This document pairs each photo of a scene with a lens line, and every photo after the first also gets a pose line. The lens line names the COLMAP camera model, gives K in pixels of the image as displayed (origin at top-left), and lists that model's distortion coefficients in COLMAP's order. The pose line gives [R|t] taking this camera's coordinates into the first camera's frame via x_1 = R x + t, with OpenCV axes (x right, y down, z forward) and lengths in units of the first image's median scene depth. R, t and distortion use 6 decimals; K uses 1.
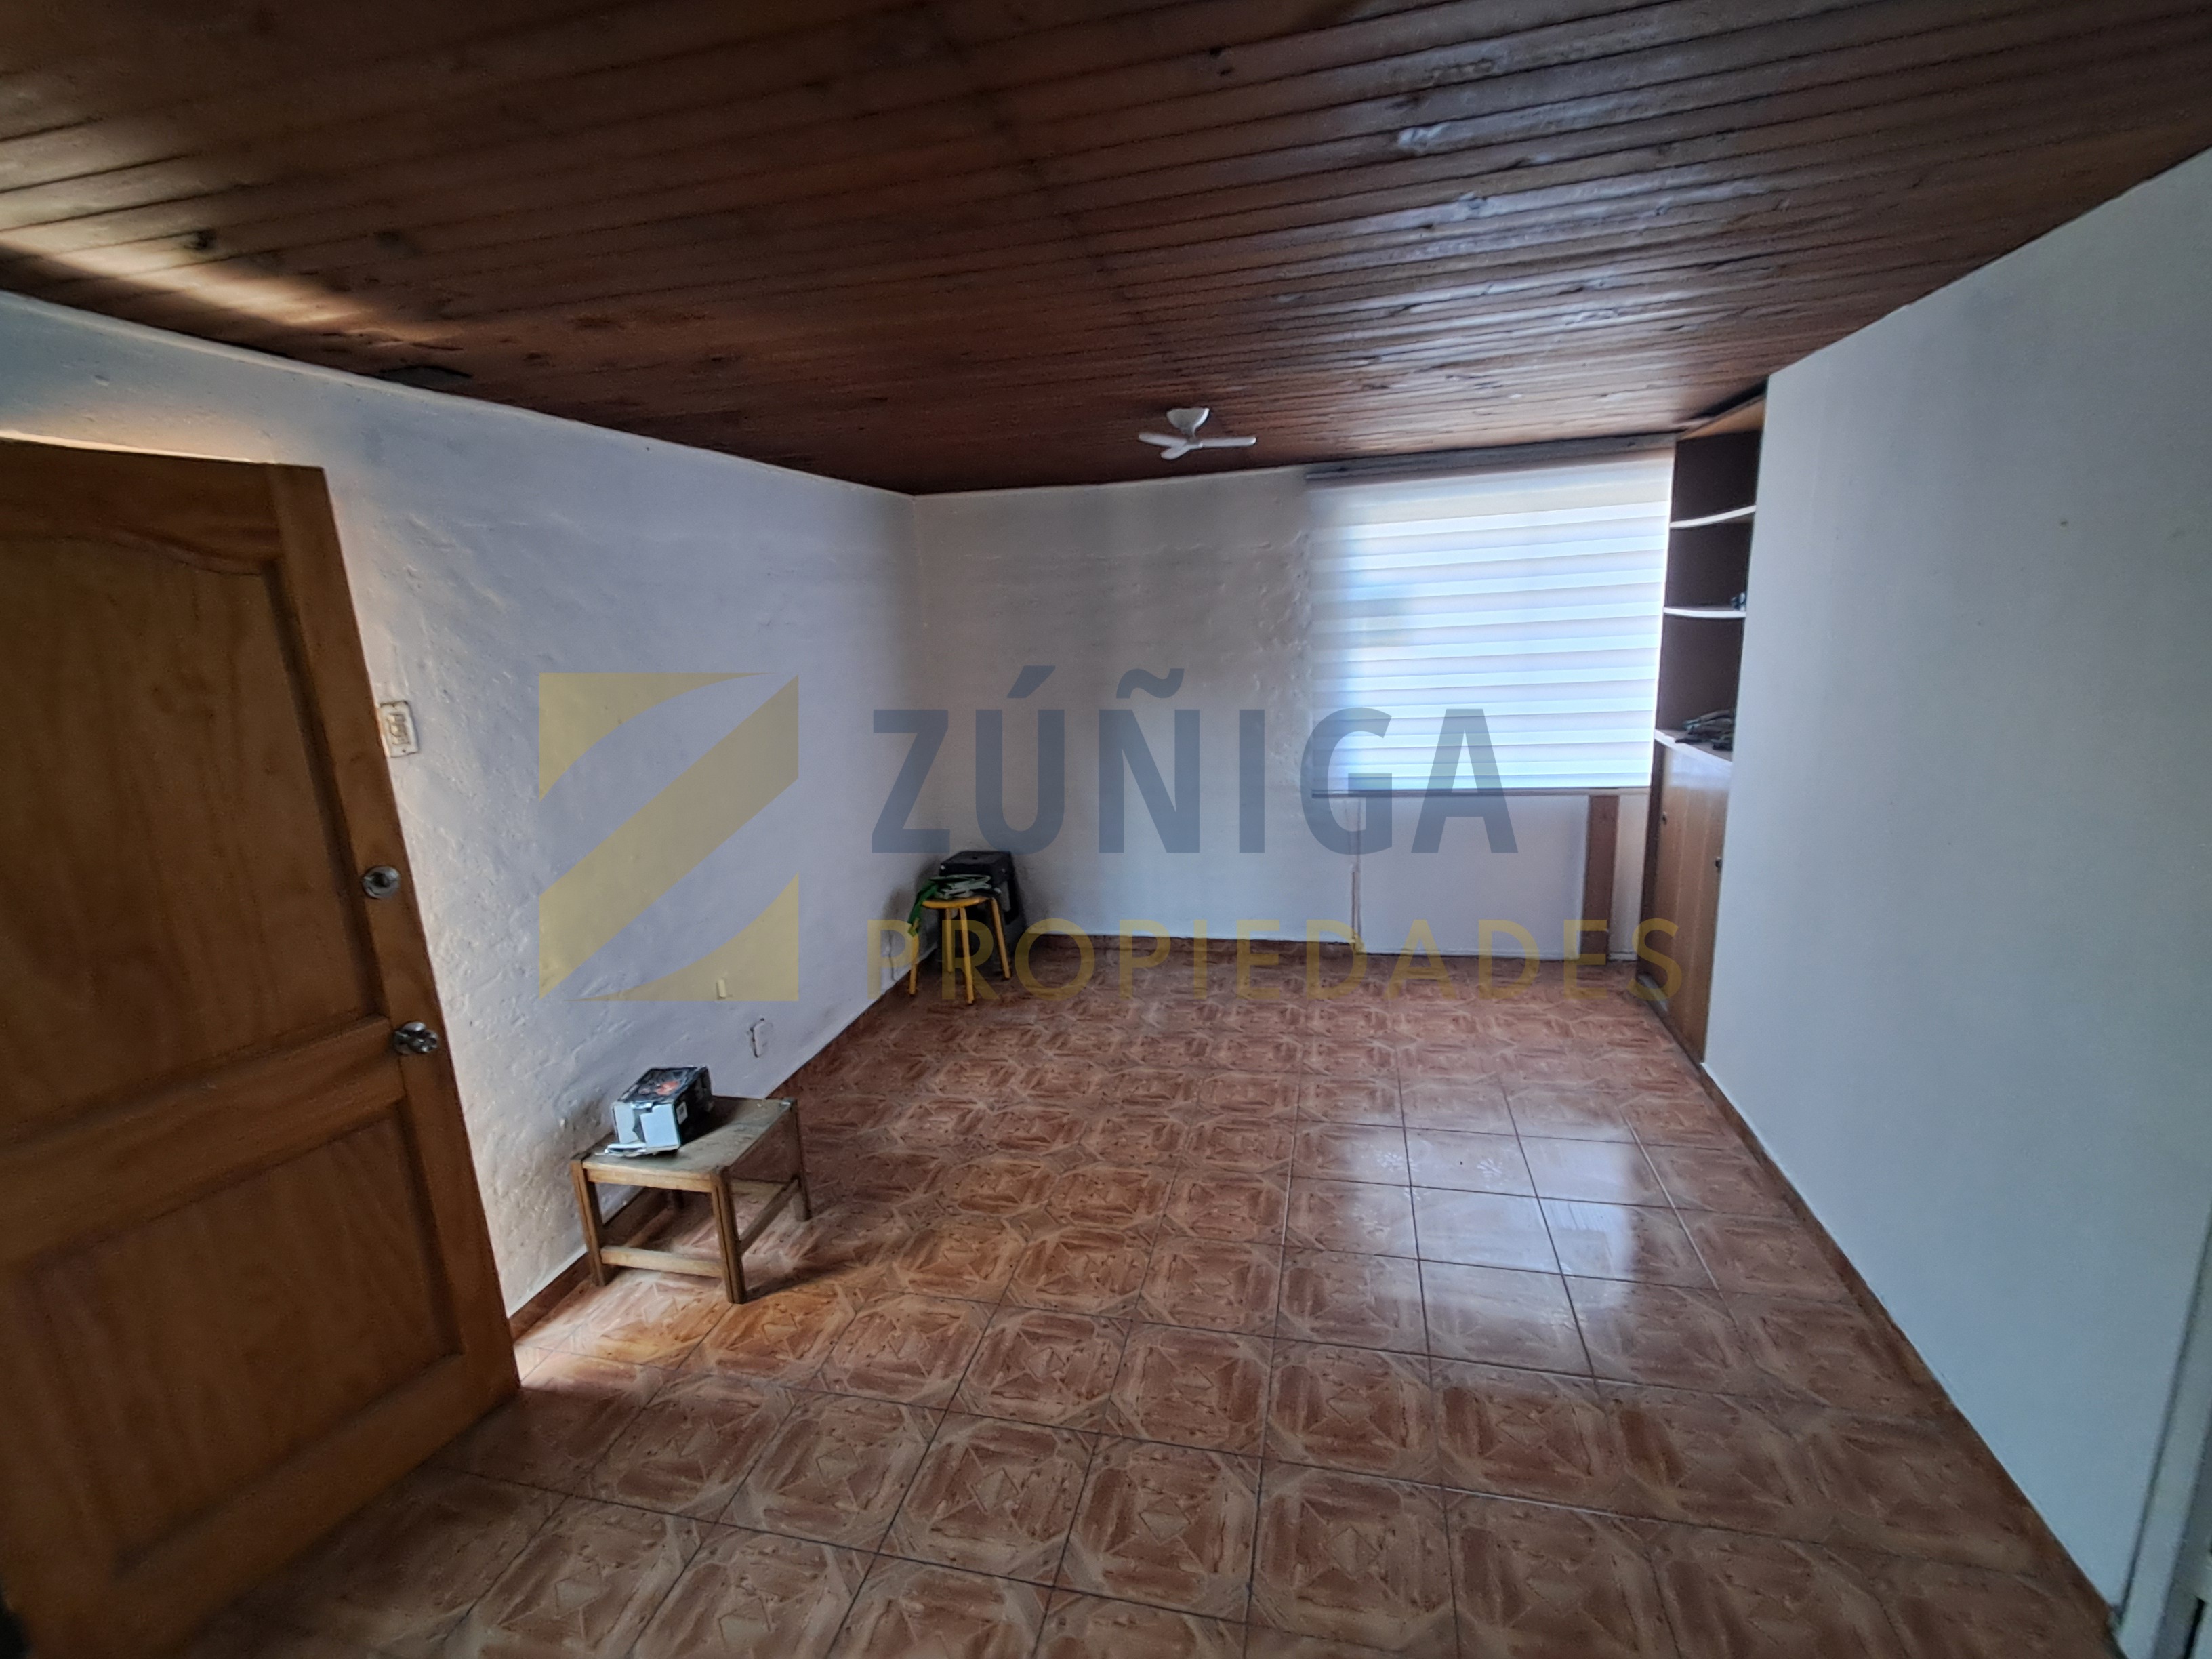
lens RADIAL K [[987.0, 0, 1094.5], [0, 987.0, 830.9], [0, 0, 1]] dist [-0.003119, -0.000114]
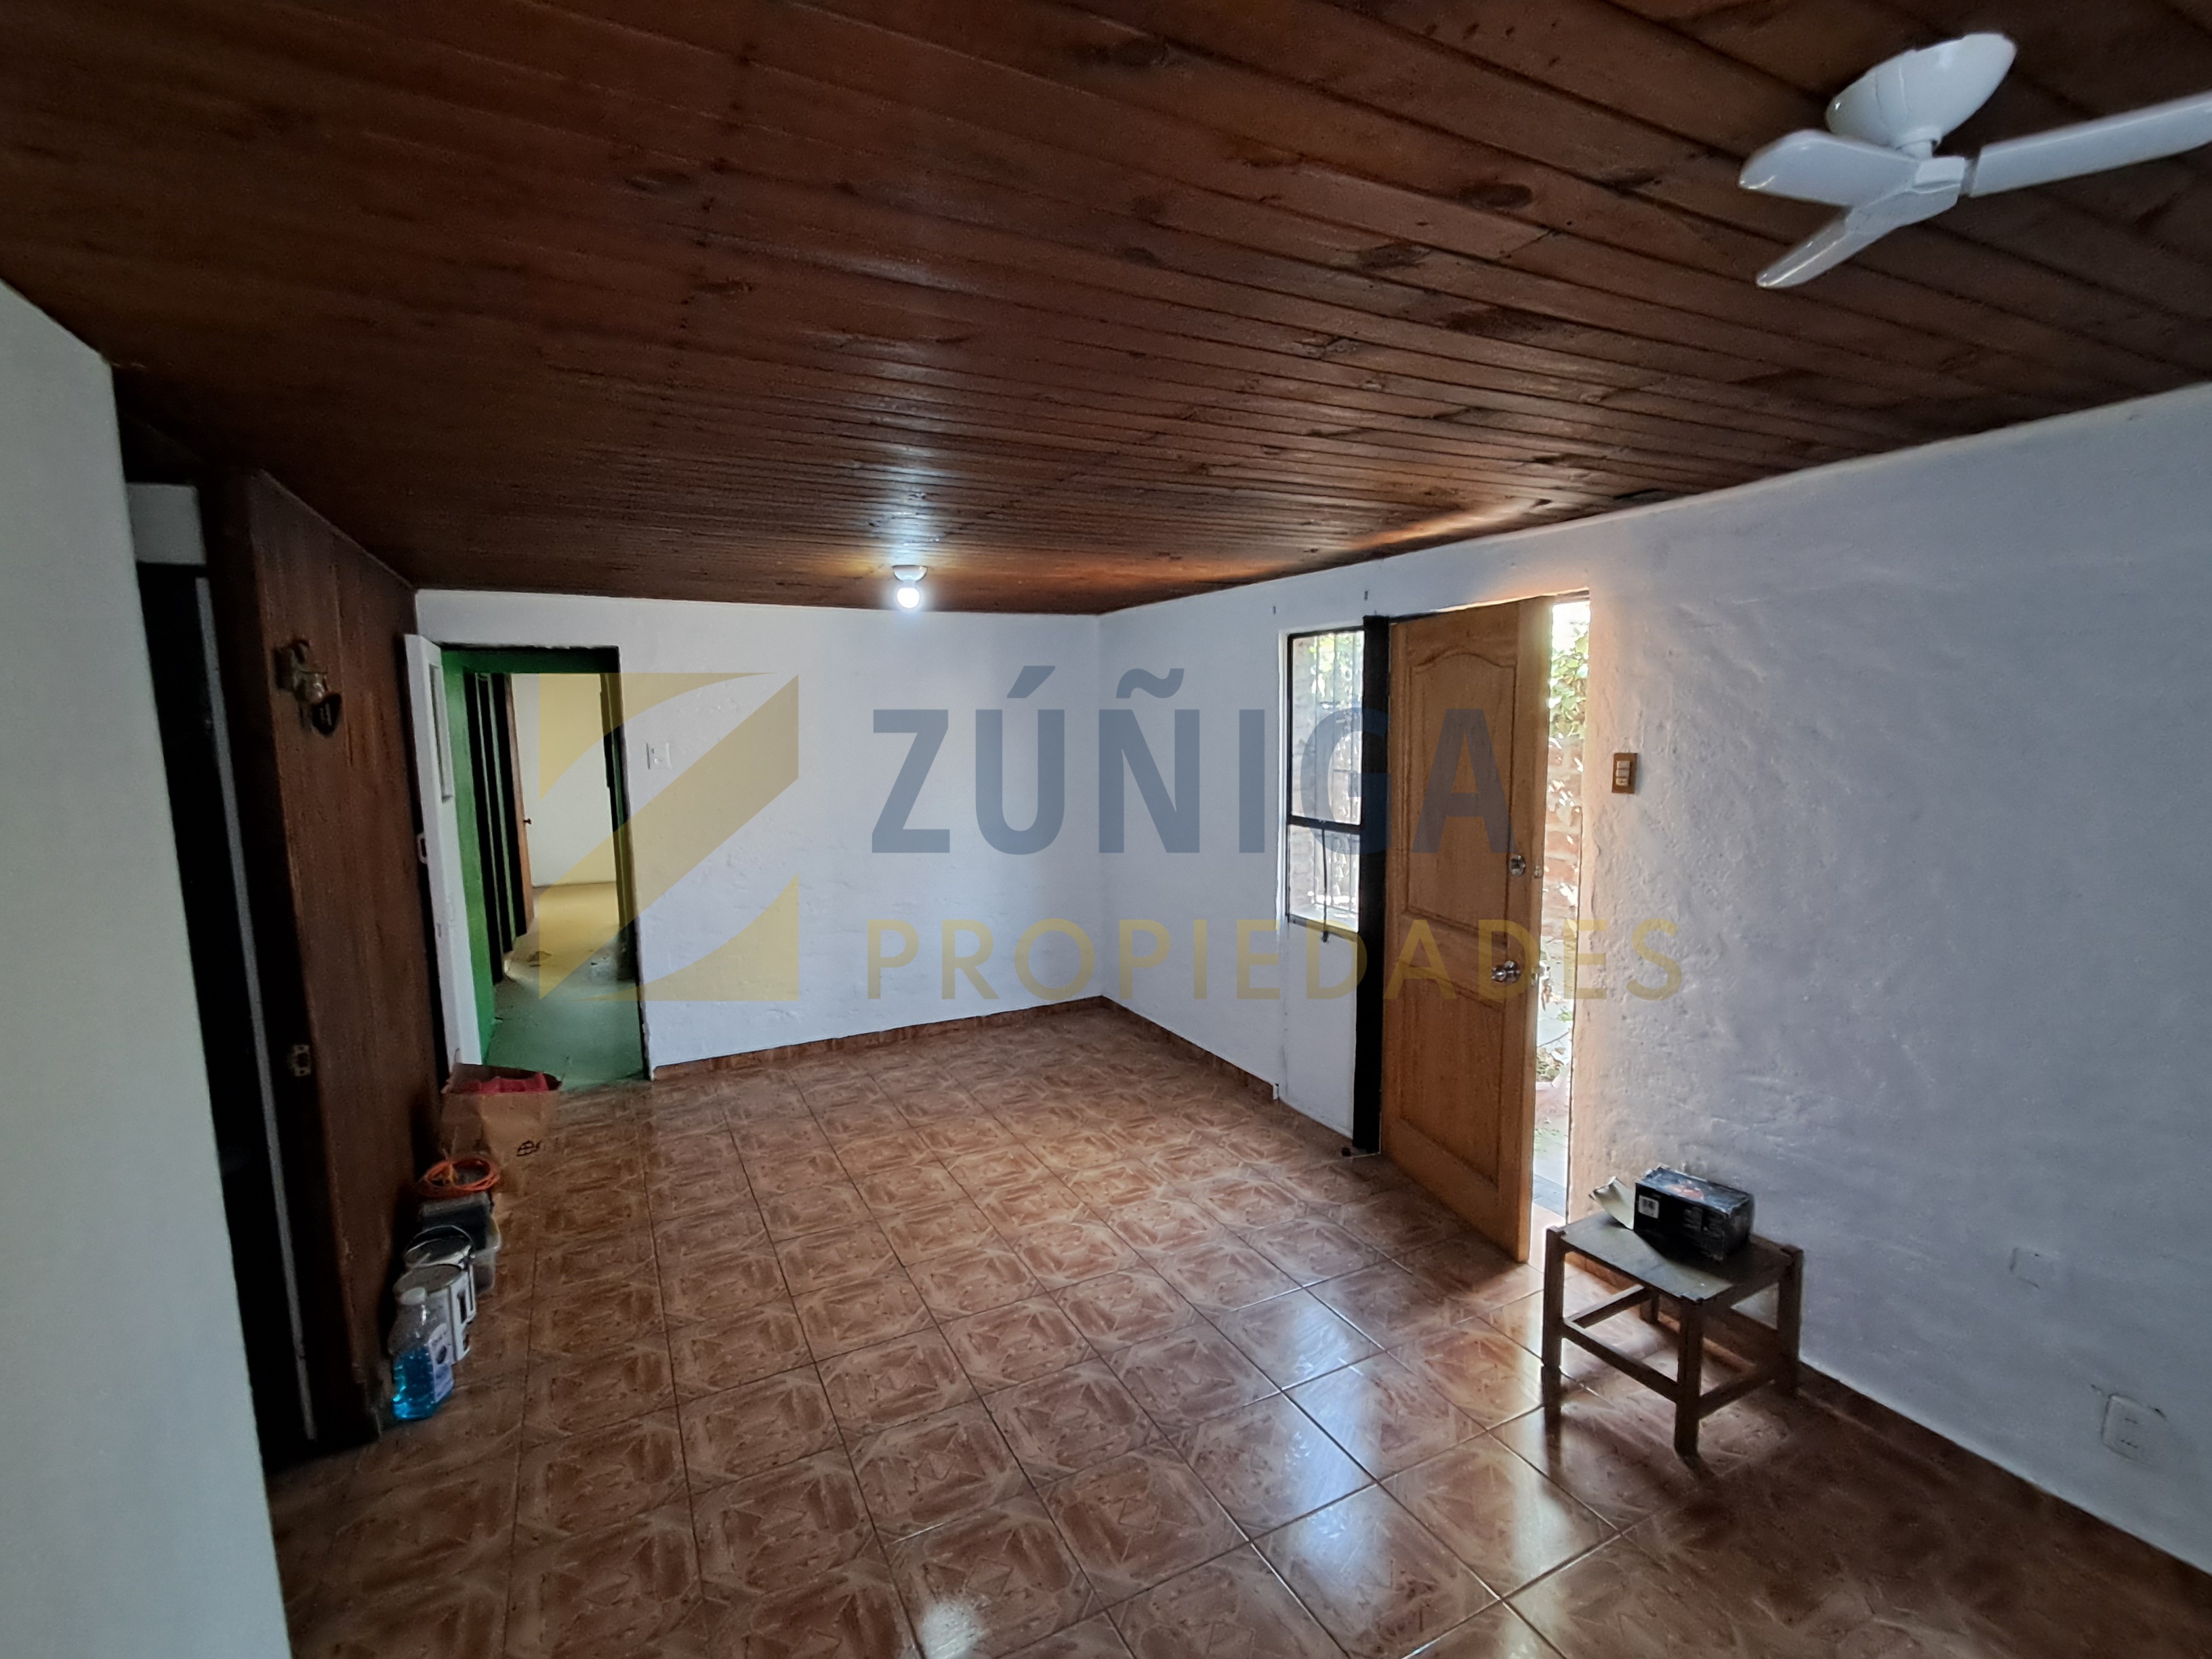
lens RADIAL K [[987.0, 0, 1094.1], [0, 987.0, 833.4], [0, 0, 1]] dist [-0.003119, -0.000114]
pose [[-0.752132, 0.141006, -0.643750, 0.633486], [-0.090808, 0.945348, 0.313163, -0.353159], [0.652726, 0.293998, -0.698222, 1.396141]]
